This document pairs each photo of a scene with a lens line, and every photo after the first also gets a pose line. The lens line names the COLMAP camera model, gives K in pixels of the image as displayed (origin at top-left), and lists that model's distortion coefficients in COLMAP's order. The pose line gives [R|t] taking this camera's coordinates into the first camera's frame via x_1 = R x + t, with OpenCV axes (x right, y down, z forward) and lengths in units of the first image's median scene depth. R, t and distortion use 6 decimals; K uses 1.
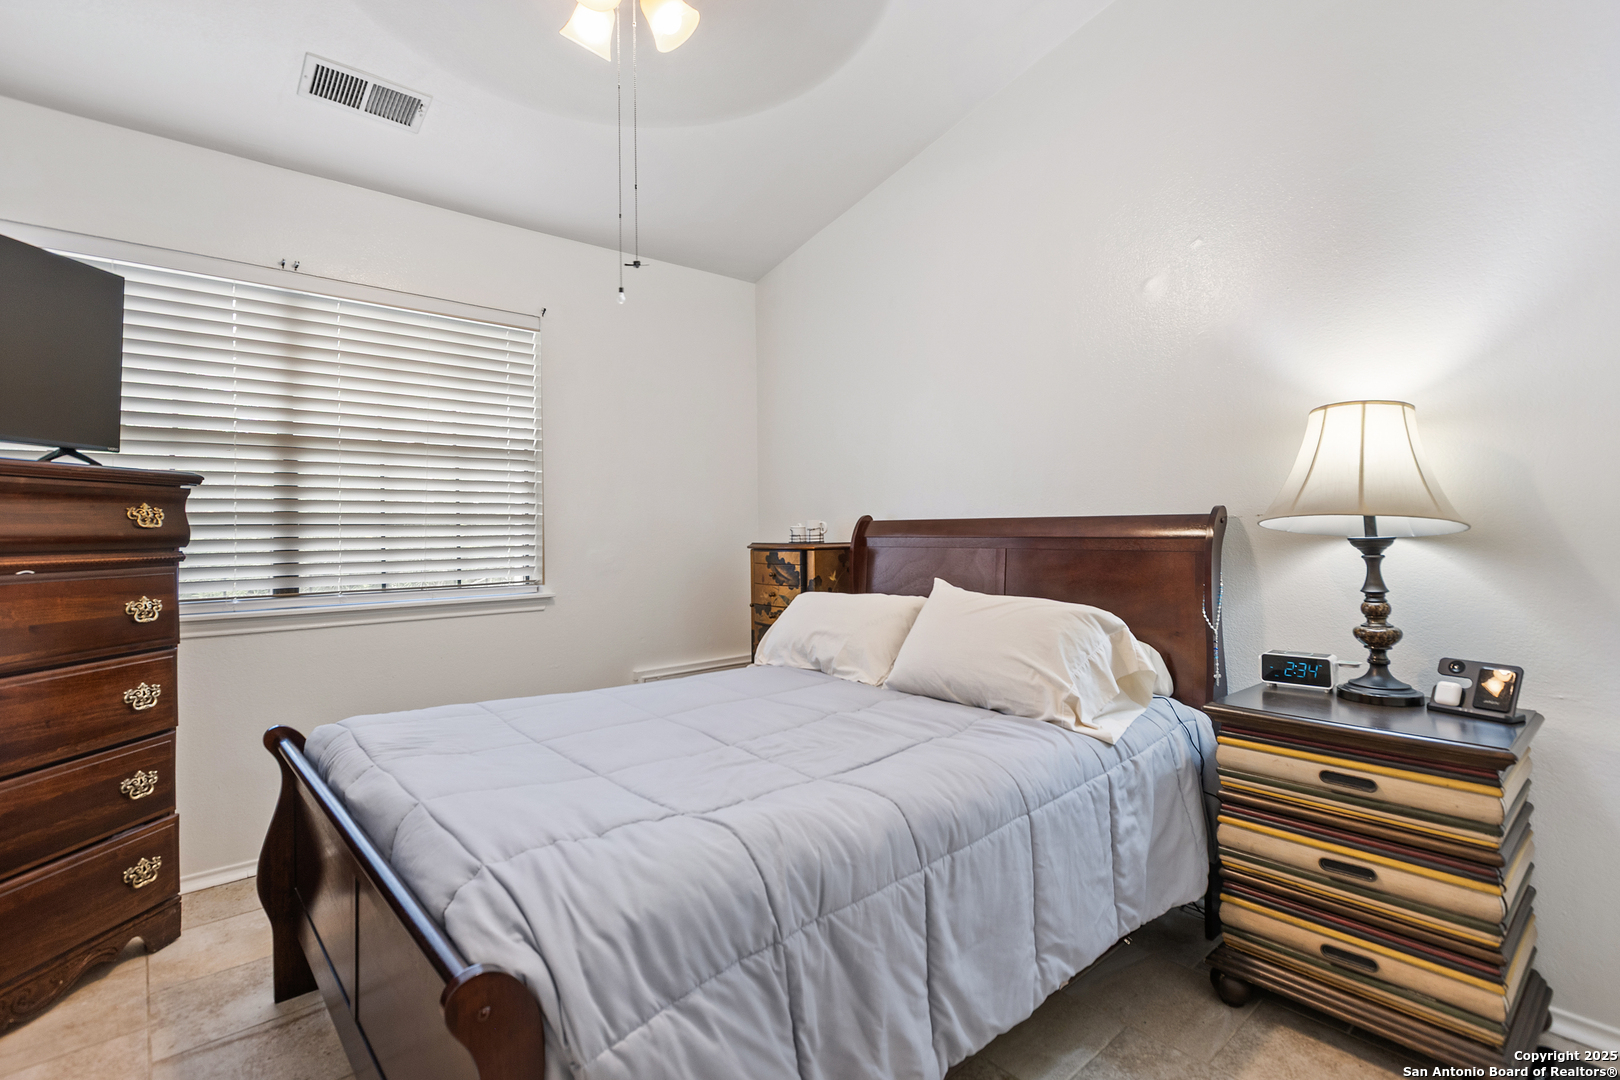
lens RADIAL K [[741.1, 0, 792.9], [0, 741.1, 521.1], [0, 0, 1]] dist [-0.000294, 0.000049]
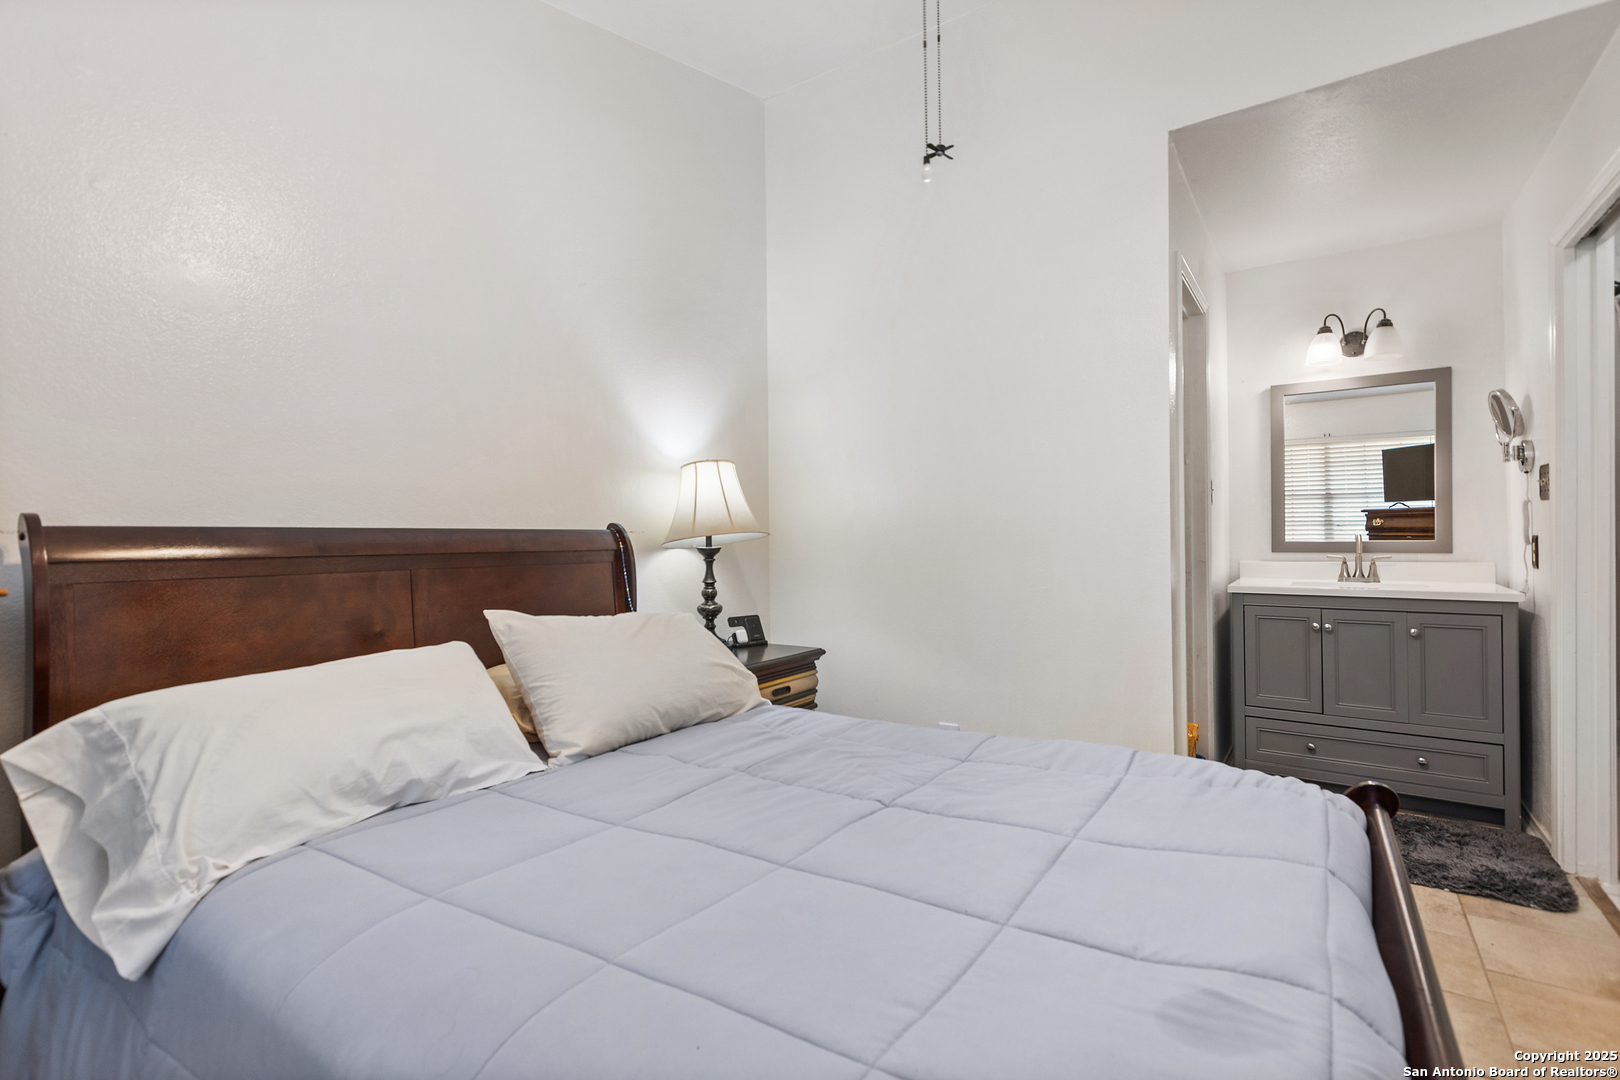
lens RADIAL K [[741.1, 0, 792.9], [0, 741.1, 521.1], [0, 0, 1]] dist [-0.000294, 0.000049]
pose [[-0.240353, 0.036091, 0.970014, -0.771982], [0.000720, 0.999315, -0.037003, 0.023457], [-0.970685, -0.008196, -0.240214, 1.183427]]
